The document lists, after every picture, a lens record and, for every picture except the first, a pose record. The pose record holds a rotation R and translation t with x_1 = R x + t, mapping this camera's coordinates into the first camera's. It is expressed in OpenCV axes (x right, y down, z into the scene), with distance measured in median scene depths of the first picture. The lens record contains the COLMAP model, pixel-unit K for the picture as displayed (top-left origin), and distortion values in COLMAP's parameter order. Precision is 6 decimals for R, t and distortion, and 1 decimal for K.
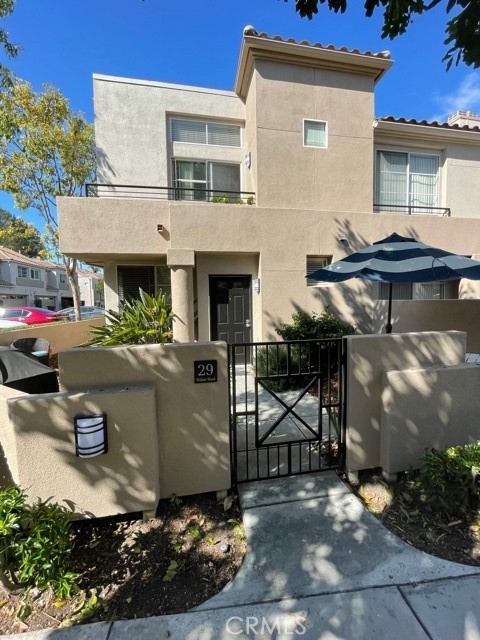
lens RADIAL K [[257.6, 0, 239.5], [0, 257.6, 318.0], [0, 0, 1]] dist [0.003792, 0.000256]
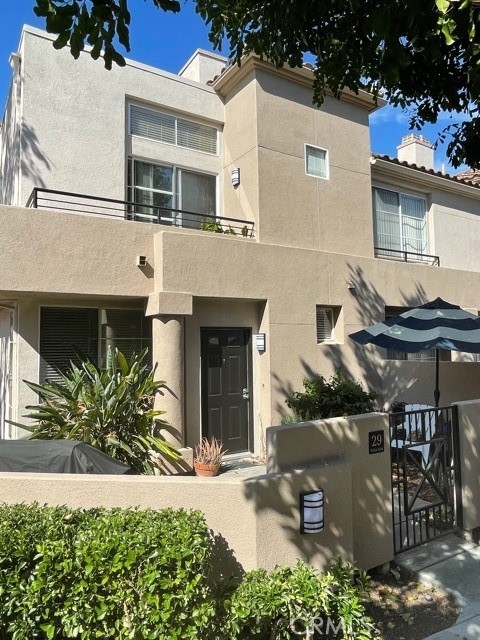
lens RADIAL K [[446.1, 0, 244.2], [0, 446.1, 325.5], [0, 0, 1]] dist [0.018579, -0.006033]
pose [[0.928526, 0.020443, 0.370704, -0.452455], [0.024574, 0.992909, -0.116306, -0.022775], [-0.370453, 0.117103, 0.921440, -0.188573]]
